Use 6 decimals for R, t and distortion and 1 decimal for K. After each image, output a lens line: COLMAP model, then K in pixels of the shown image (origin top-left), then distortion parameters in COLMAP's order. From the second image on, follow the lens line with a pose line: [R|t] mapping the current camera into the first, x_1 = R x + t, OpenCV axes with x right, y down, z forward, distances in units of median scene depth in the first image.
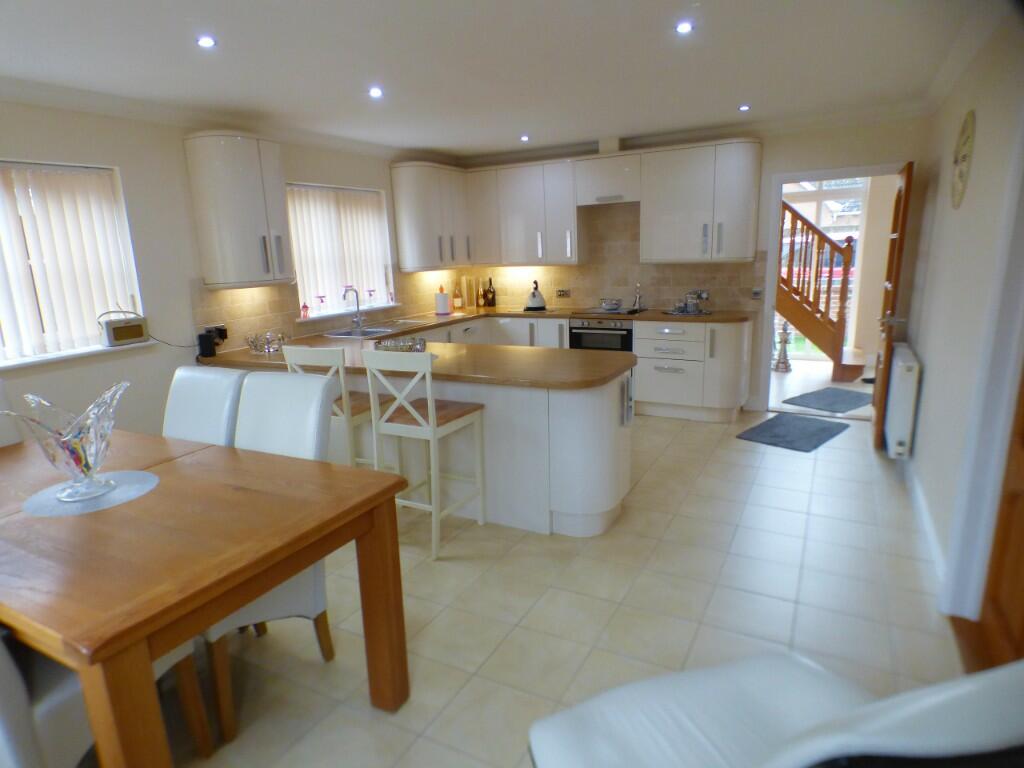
lens RADIAL K [[614.2, 0, 512.0], [0, 614.2, 384.0], [0, 0, 1]] dist [0.034063, -0.047524]
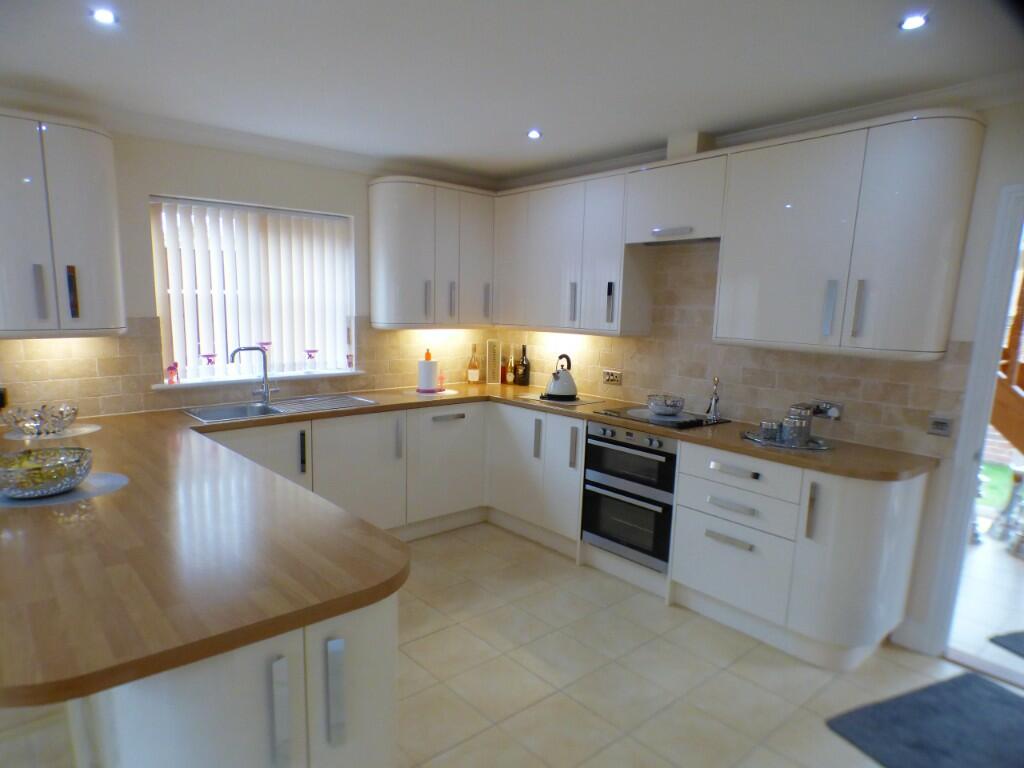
lens RADIAL K [[601.1, 0, 511.2], [0, 601.1, 404.6], [0, 0, 1]] dist [0.034992, -0.041592]
pose [[0.930855, 0.117064, -0.346128, 0.230332], [-0.133053, 0.990849, -0.022709, -0.100109], [0.340302, 0.067192, 0.937912, 0.402770]]
